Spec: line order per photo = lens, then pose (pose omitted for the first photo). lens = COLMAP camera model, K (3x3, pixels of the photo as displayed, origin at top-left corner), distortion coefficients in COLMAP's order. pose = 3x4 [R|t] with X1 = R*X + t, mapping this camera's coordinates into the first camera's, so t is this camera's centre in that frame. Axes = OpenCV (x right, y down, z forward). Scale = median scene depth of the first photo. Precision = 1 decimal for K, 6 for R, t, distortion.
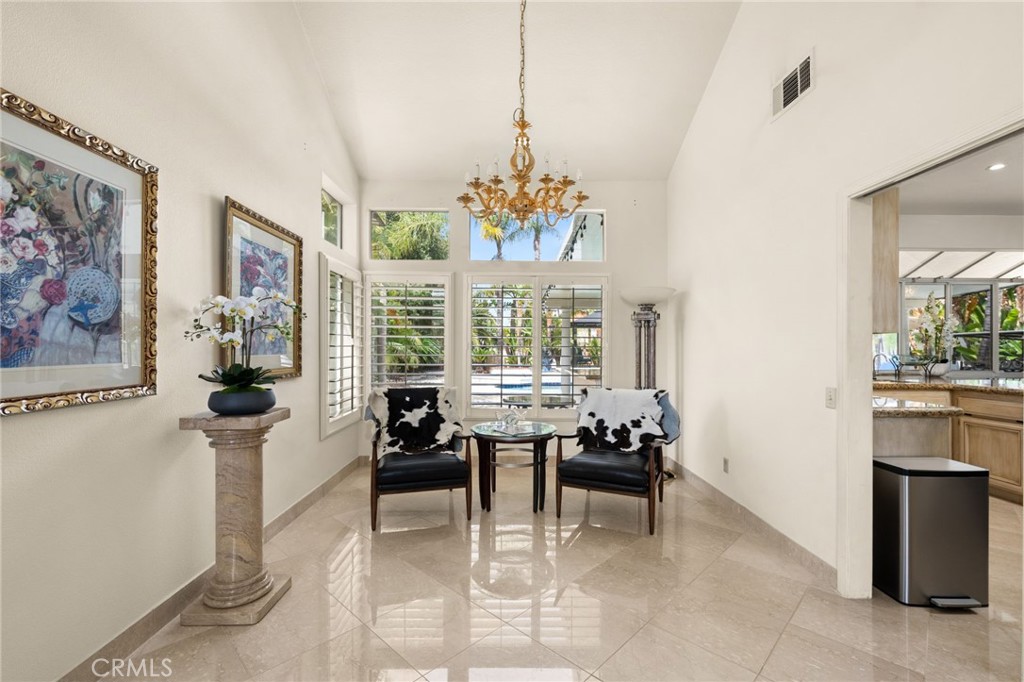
lens RADIAL K [[425.3, 0, 512.0], [0, 425.3, 341.0], [0, 0, 1]] dist [-0.001086, -0.000017]
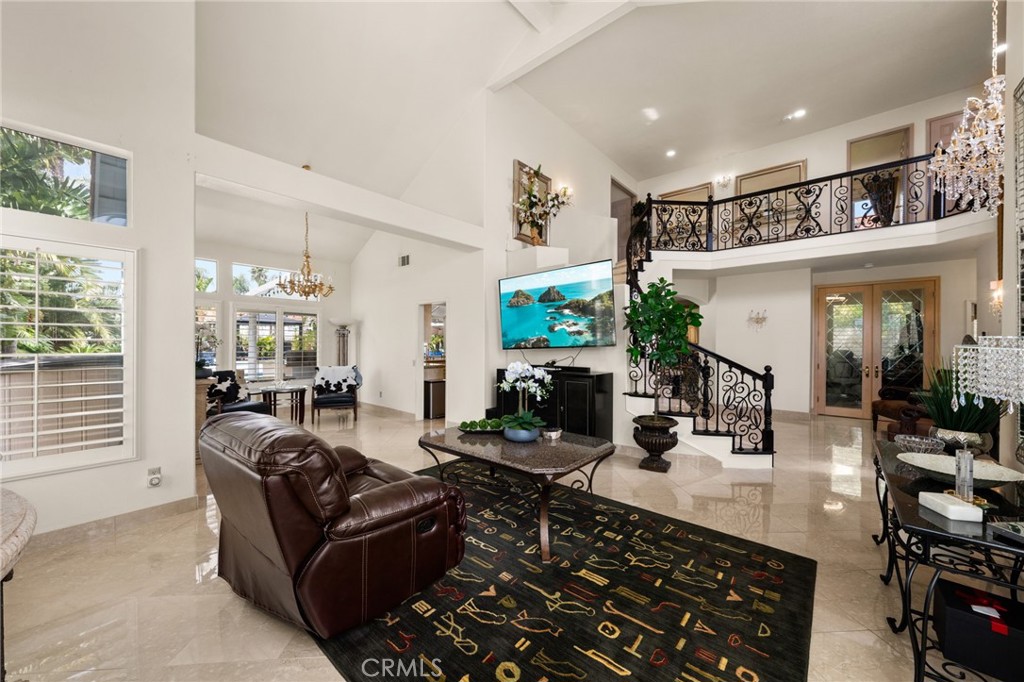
lens RADIAL K [[380.7, 0, 512.0], [0, 380.7, 341.0], [0, 0, 1]] dist [-0.000025, 0.000022]
pose [[0.663059, 0.002953, 0.748561, -0.638066], [-0.007644, 0.999967, 0.002827, -0.031152], [-0.748528, -0.007596, 0.663060, -1.021085]]
